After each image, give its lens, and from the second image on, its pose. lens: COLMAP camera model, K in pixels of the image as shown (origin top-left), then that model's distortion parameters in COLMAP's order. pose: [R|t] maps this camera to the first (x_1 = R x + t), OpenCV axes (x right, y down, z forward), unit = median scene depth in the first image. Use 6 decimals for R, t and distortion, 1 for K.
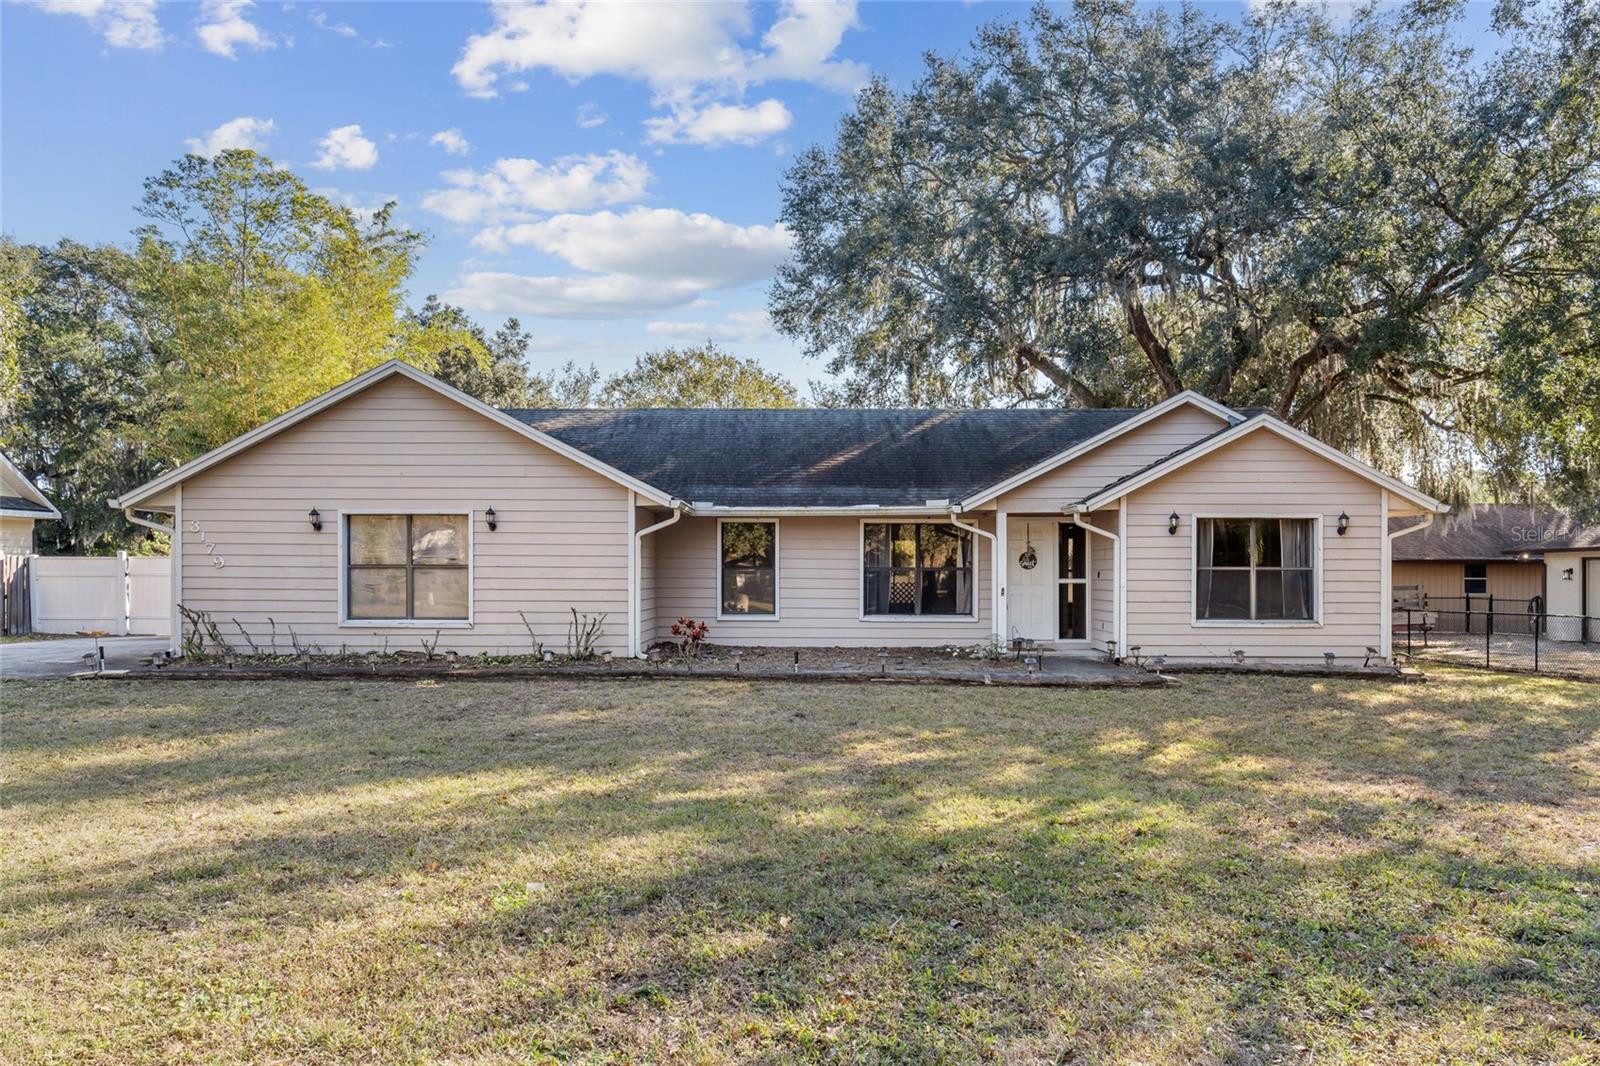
lens RADIAL K [[1087.6, 0, 721.1], [0, 1087.6, 534.1], [0, 0, 1]] dist [0.002721, 0.001920]
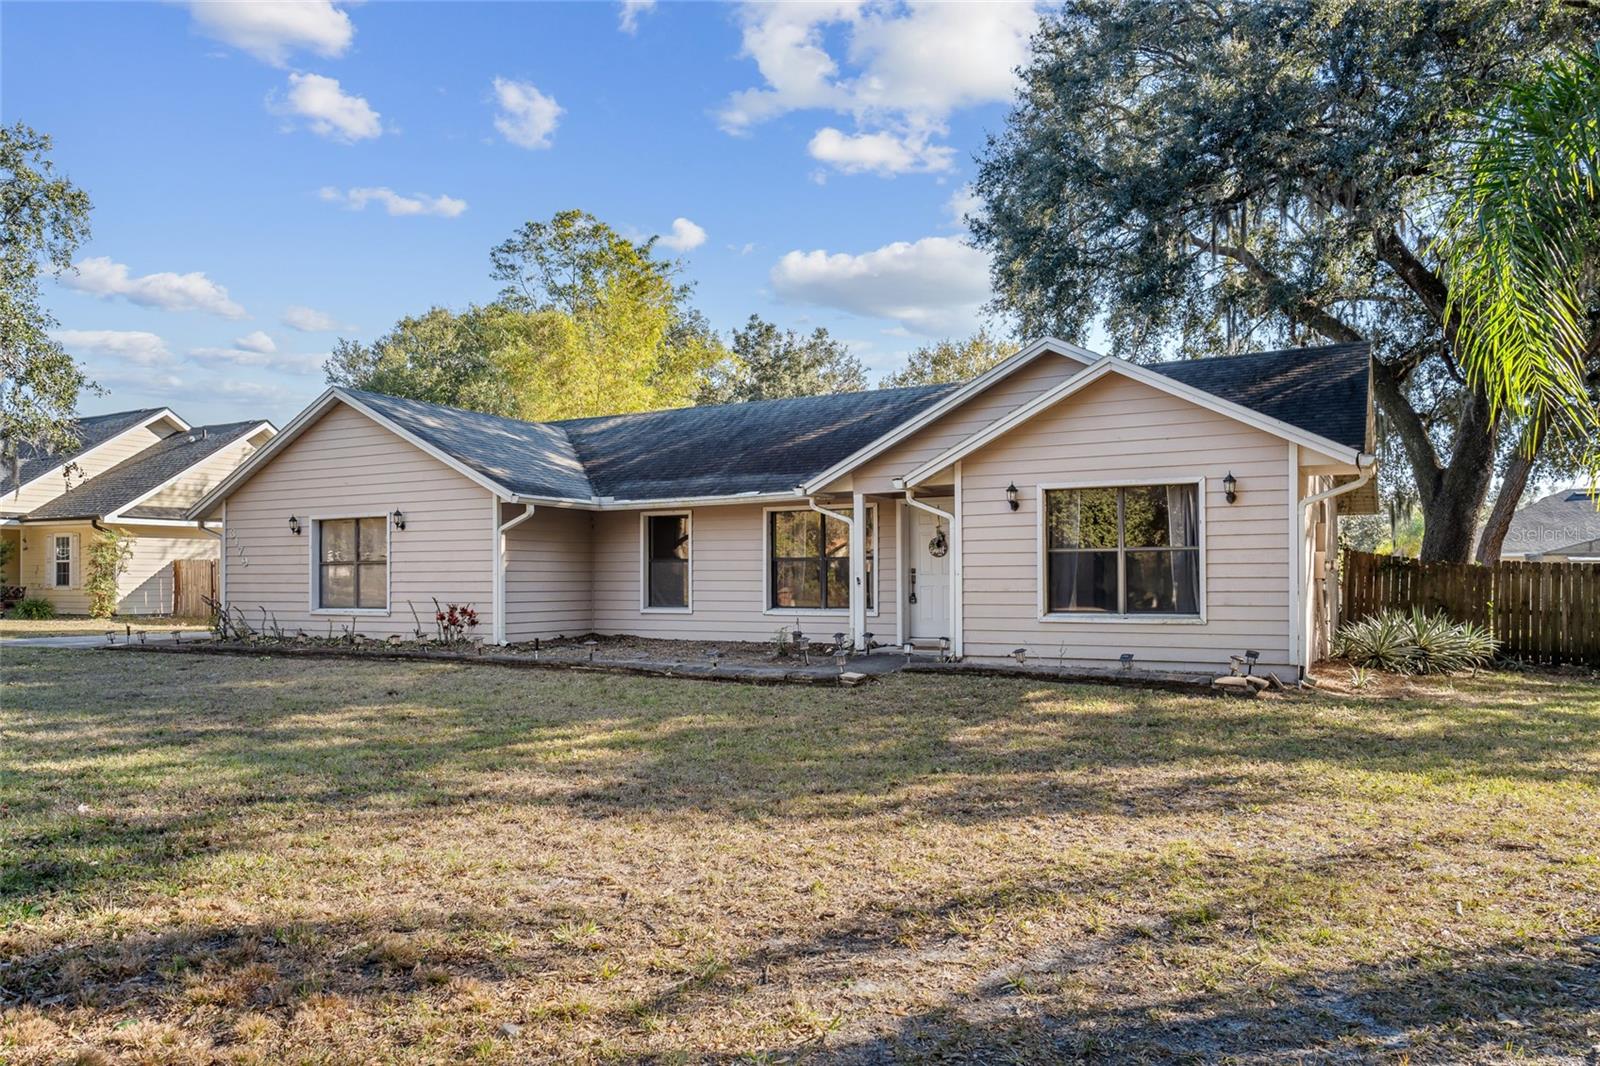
lens RADIAL K [[1087.6, 0, 721.1], [0, 1087.6, 534.1], [0, 0, 1]] dist [0.002721, 0.001920]
pose [[0.881168, -0.027356, -0.472011, 0.605849], [0.023207, 0.999624, -0.014611, 0.025181], [0.472233, 0.001921, 0.881472, 0.159550]]
